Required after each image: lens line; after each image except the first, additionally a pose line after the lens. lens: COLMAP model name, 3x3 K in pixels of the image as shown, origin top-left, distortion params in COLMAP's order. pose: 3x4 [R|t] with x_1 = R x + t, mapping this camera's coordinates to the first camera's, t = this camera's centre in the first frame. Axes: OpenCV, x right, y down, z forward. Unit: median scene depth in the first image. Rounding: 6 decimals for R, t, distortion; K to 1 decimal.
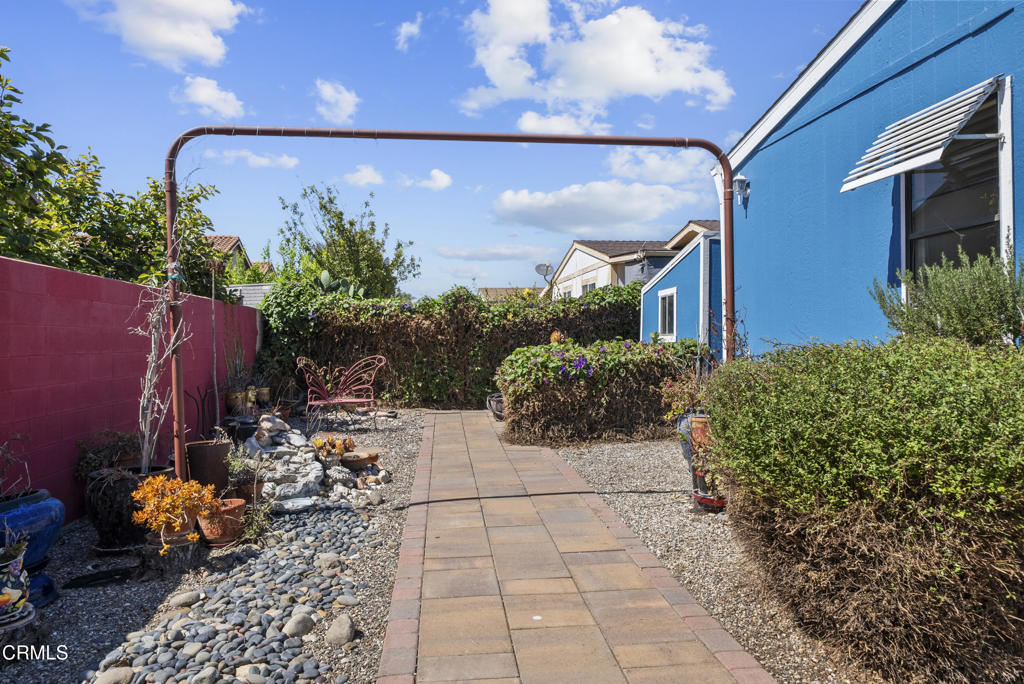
lens RADIAL K [[681.7, 0, 510.9], [0, 681.7, 344.8], [0, 0, 1]] dist [0.002709, -0.000315]
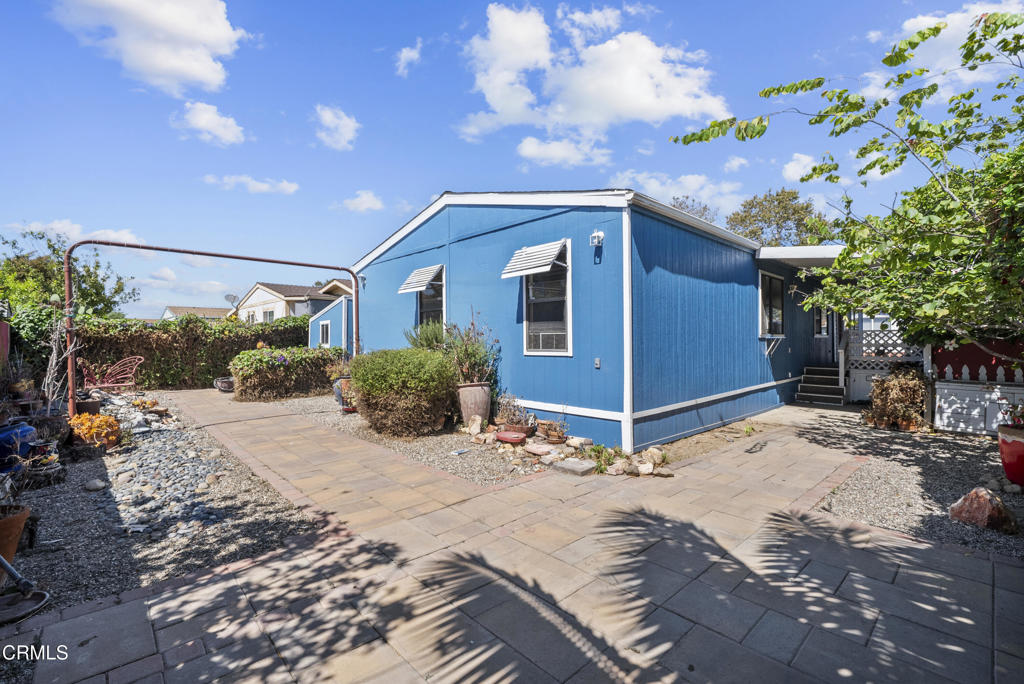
lens RADIAL K [[446.5, 0, 509.3], [0, 446.5, 346.2], [0, 0, 1]] dist [0.000247, 0.000113]
pose [[0.801908, 0.000469, 0.597448, -0.137305], [0.002032, 0.999992, -0.003512, -0.003272], [-0.597444, 0.004031, 0.801900, -0.423980]]
